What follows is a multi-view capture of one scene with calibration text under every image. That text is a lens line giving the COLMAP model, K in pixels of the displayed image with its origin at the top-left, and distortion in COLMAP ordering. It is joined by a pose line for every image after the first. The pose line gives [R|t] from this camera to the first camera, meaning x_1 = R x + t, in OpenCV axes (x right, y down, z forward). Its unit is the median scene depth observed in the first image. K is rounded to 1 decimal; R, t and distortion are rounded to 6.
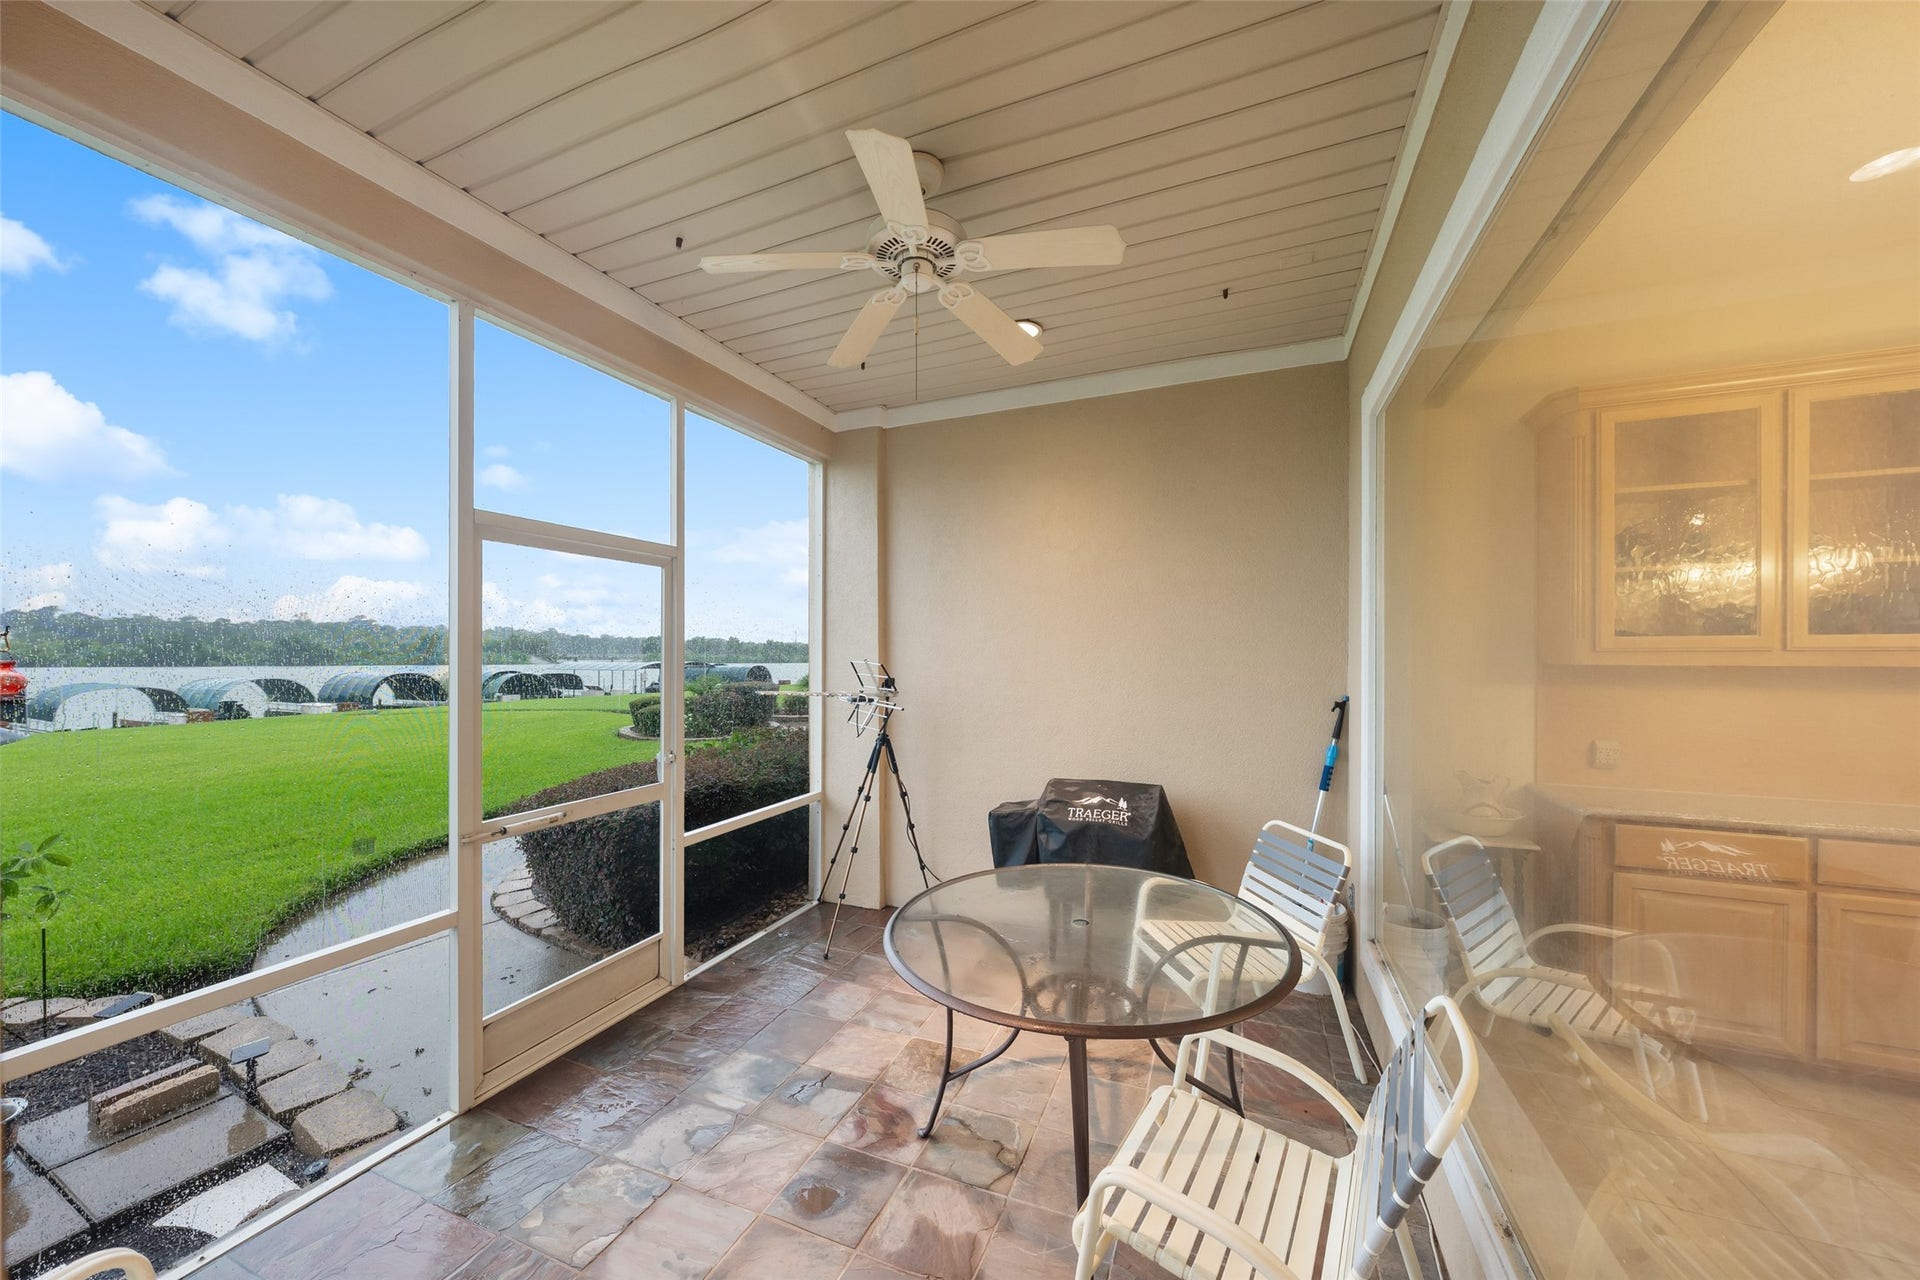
lens RADIAL K [[683.8, 0, 945.3], [0, 683.8, 652.0], [0, 0, 1]] dist [-0.000660, -0.000036]
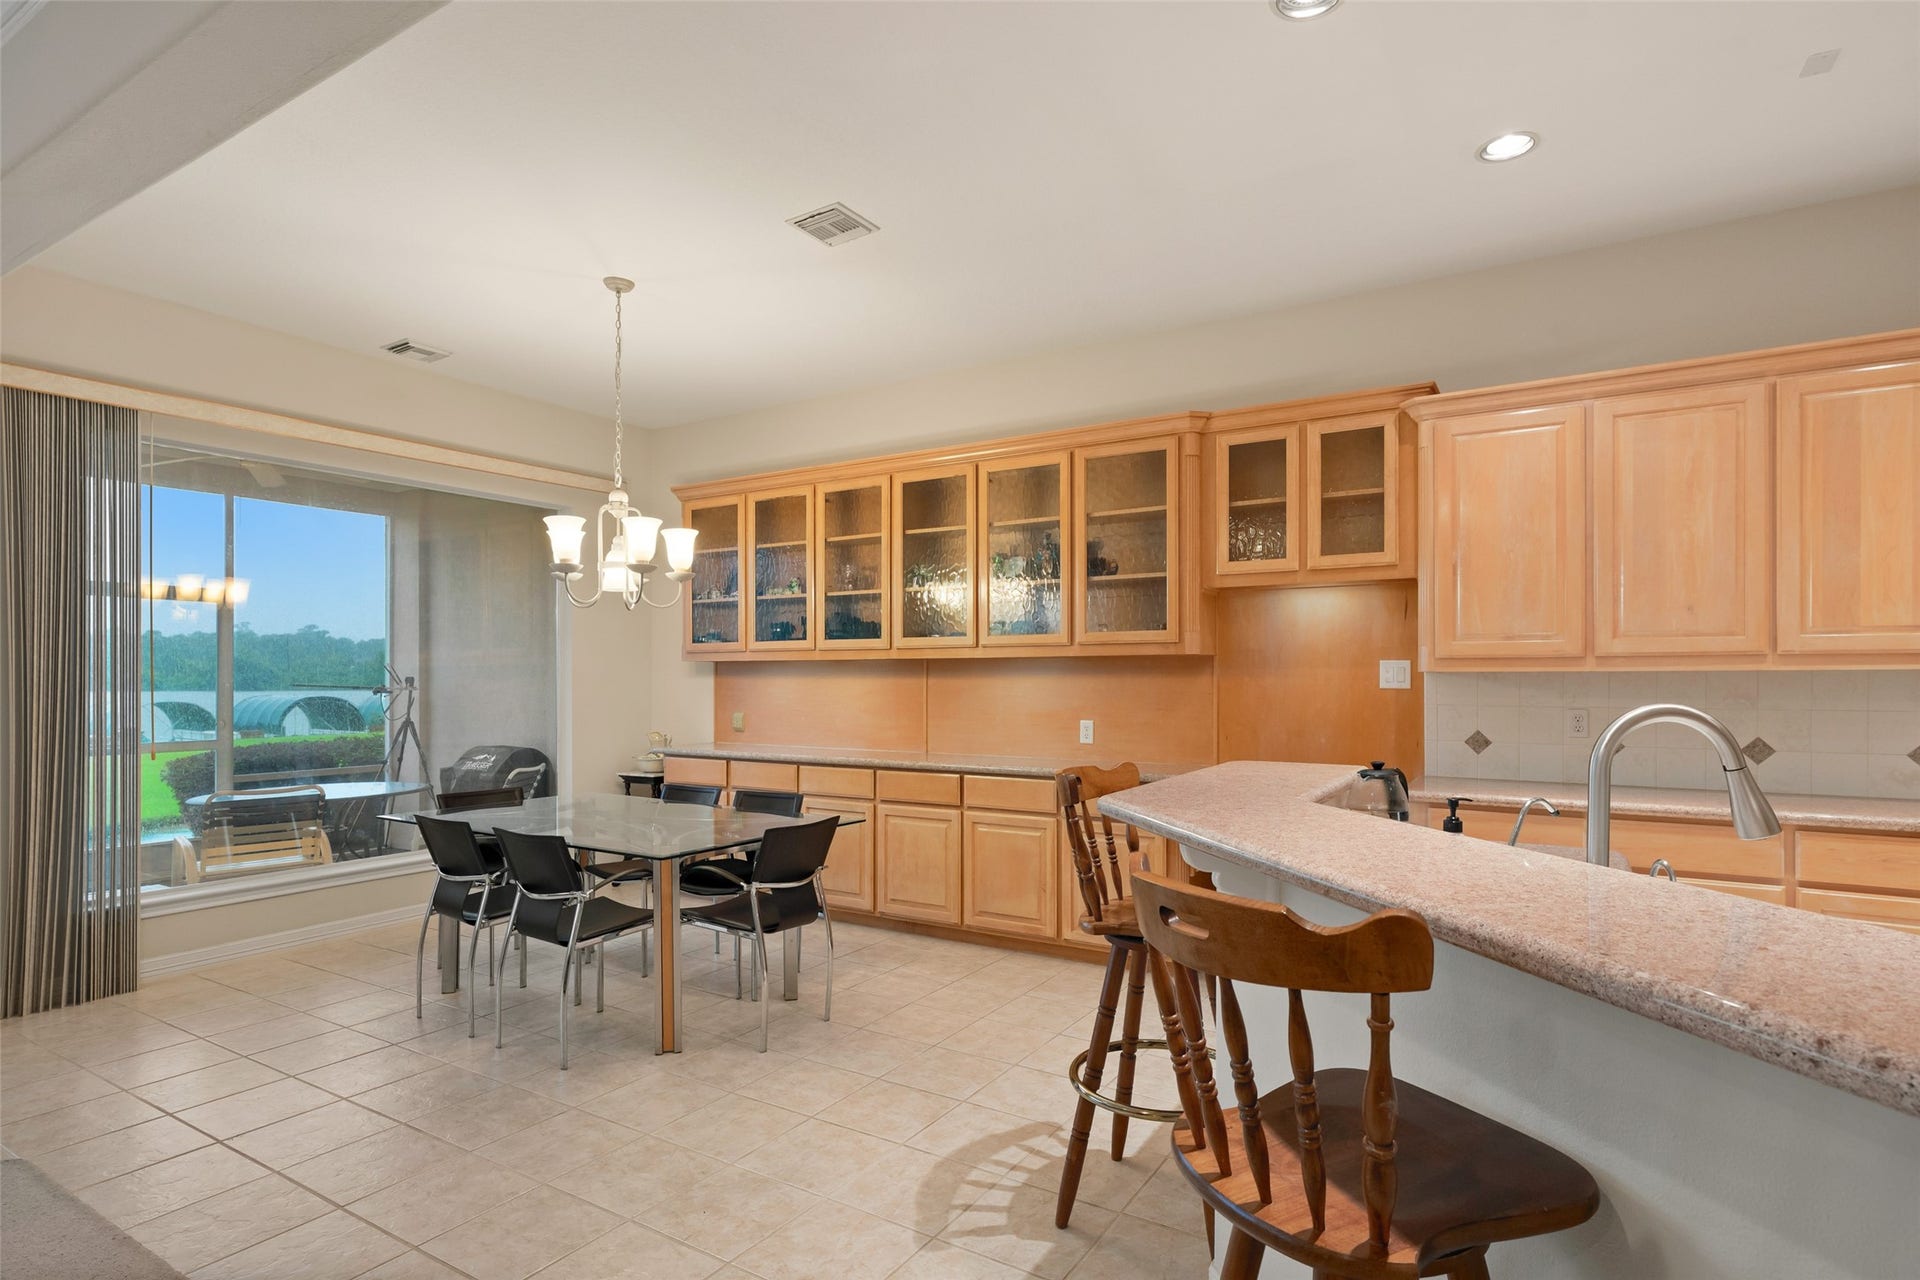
lens RADIAL K [[975.6, 0, 974.1], [0, 975.6, 673.0], [0, 0, 1]] dist [0.002212, -0.000690]
pose [[0.992672, -0.003182, -0.120795, 1.885933], [0.003205, 0.999995, -0.000004, 0.047110], [0.120794, -0.000384, 0.992677, -1.182114]]
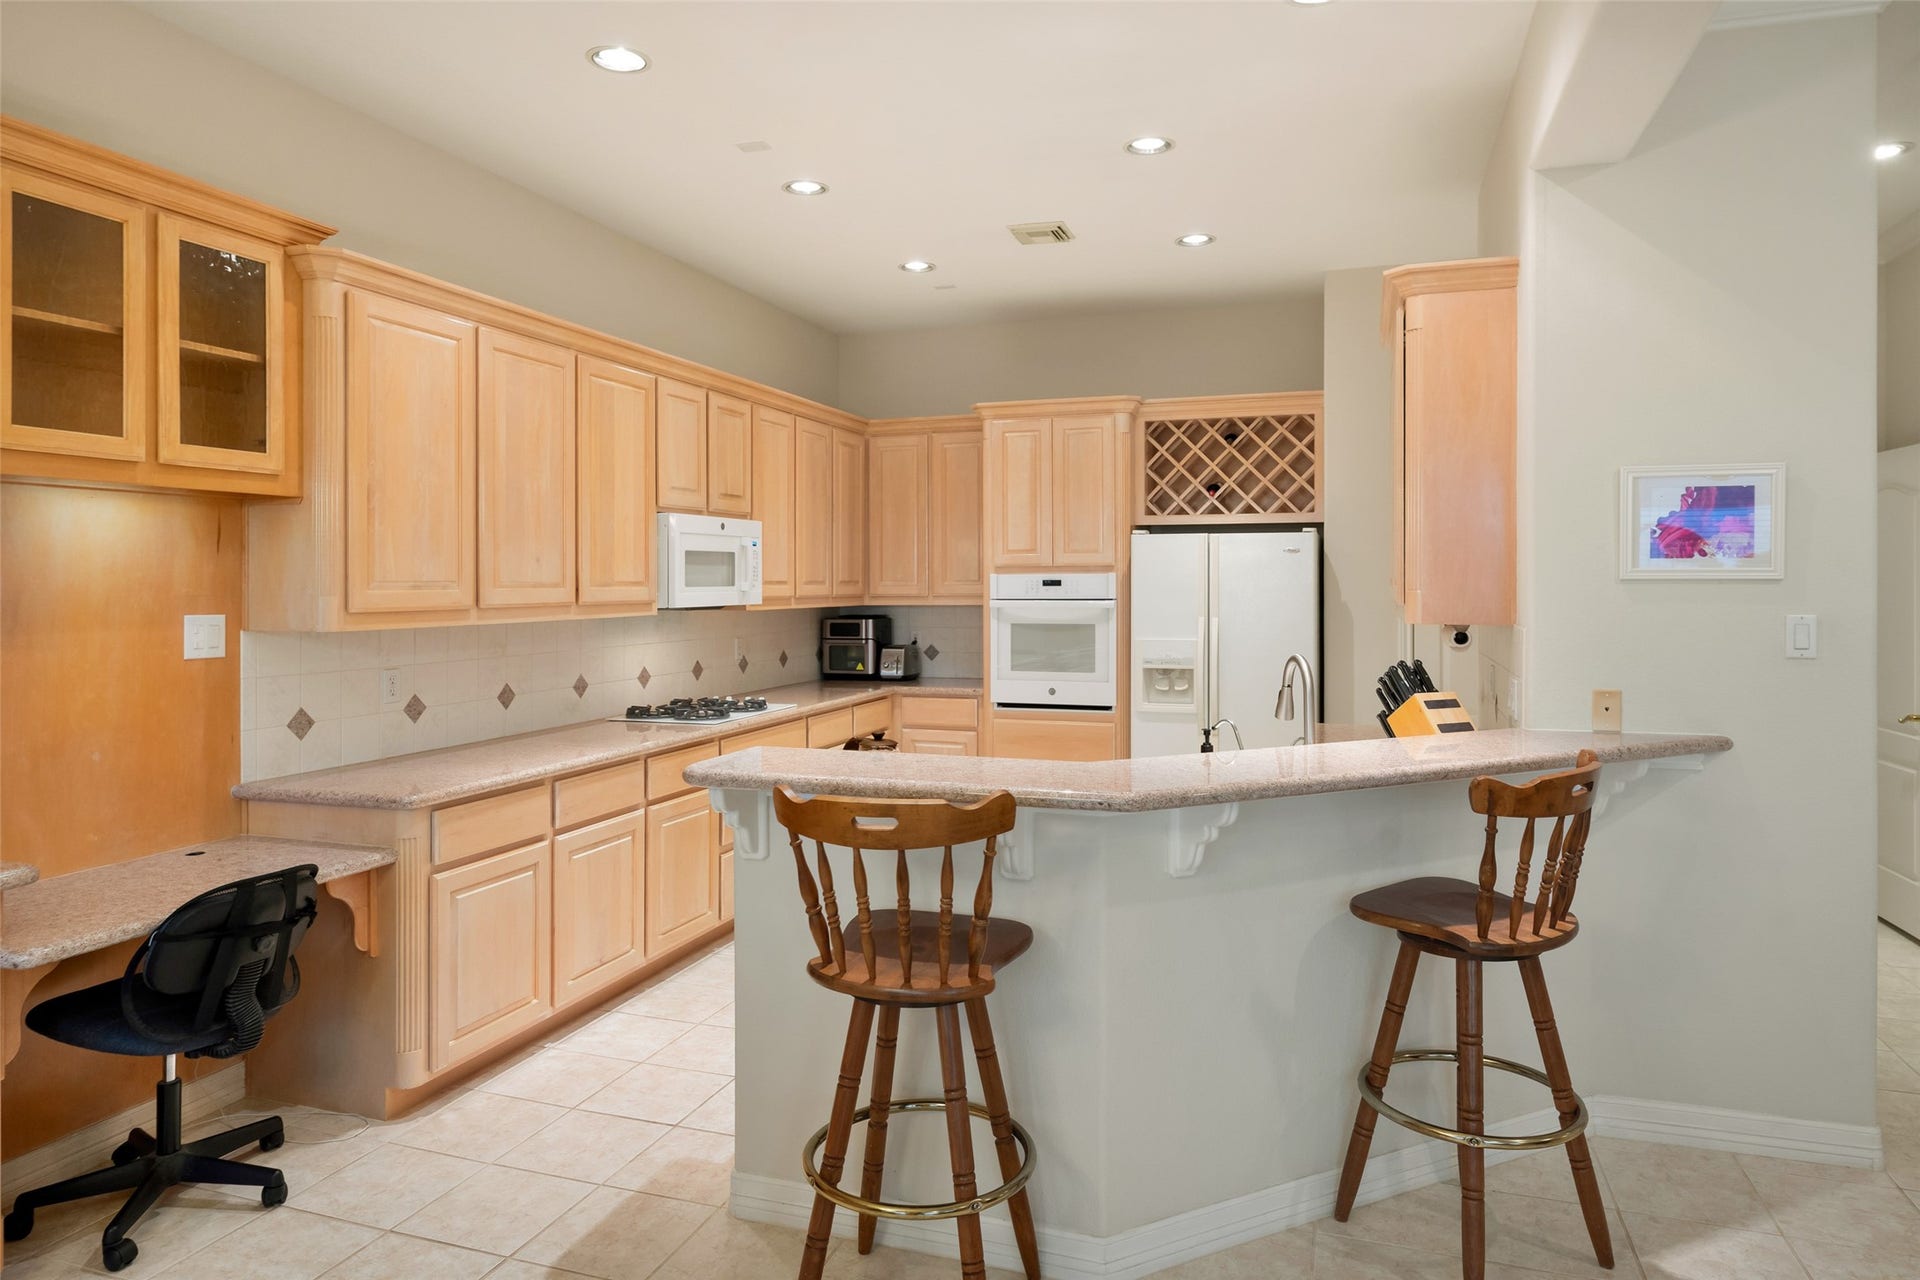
lens RADIAL K [[1186.4, 0, 960.1], [0, 1186.4, 579.2], [0, 0, 1]] dist [-0.003308, 0.002957]
pose [[-0.092356, 0.001064, 0.995725, 1.047760], [-0.001934, 0.999997, -0.001248, -0.009405], [-0.995724, -0.002041, -0.092354, -0.193371]]
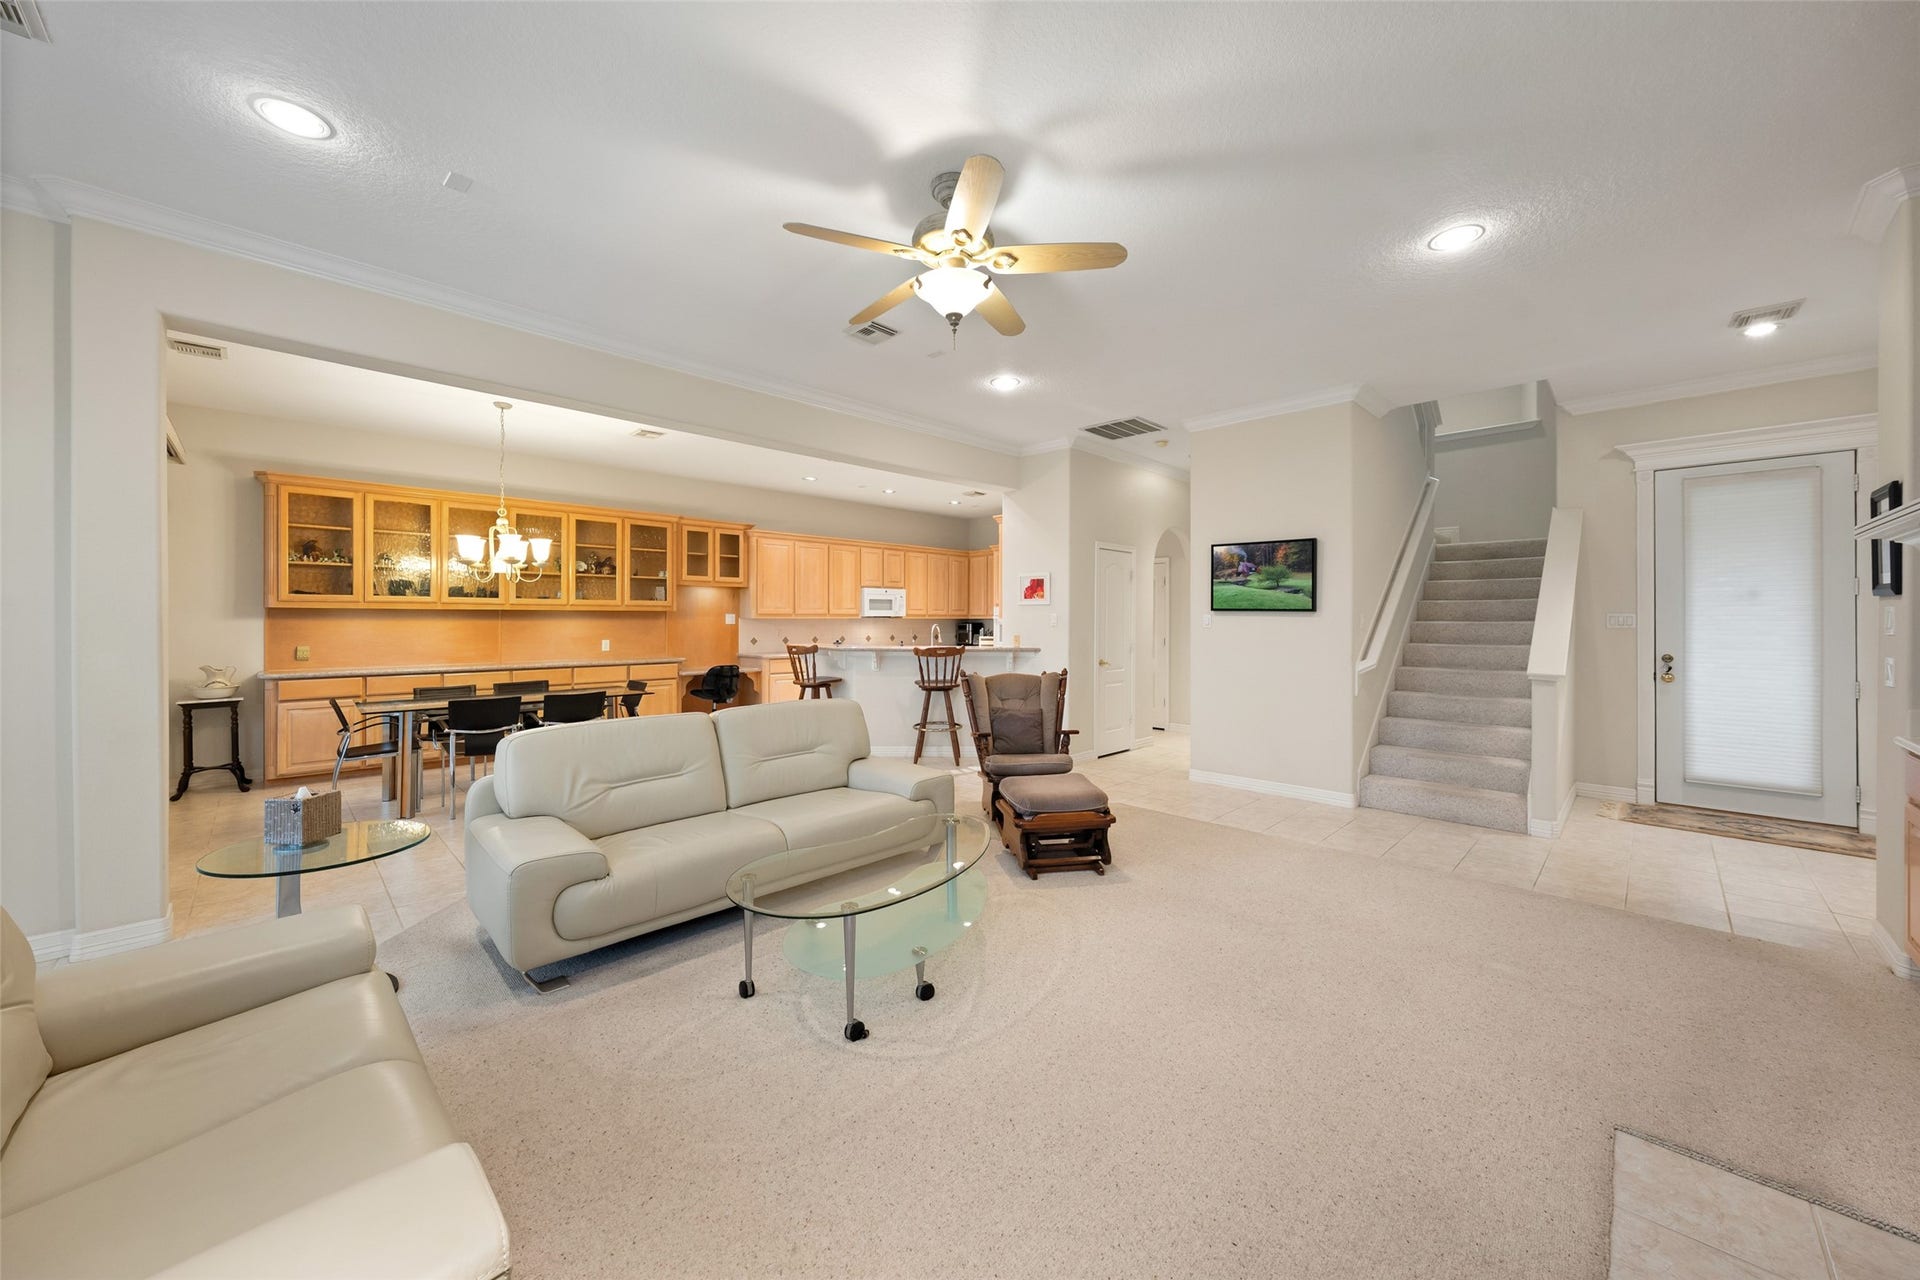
lens RADIAL K [[683.8, 0, 955.1], [0, 683.8, 617.7], [0, 0, 1]] dist [-0.000660, -0.000036]
pose [[0.354971, 0.000993, 0.934877, -0.253151], [-0.006244, 0.999980, 0.001309, 0.033899], [-0.934856, -0.006302, 0.354970, -1.638516]]
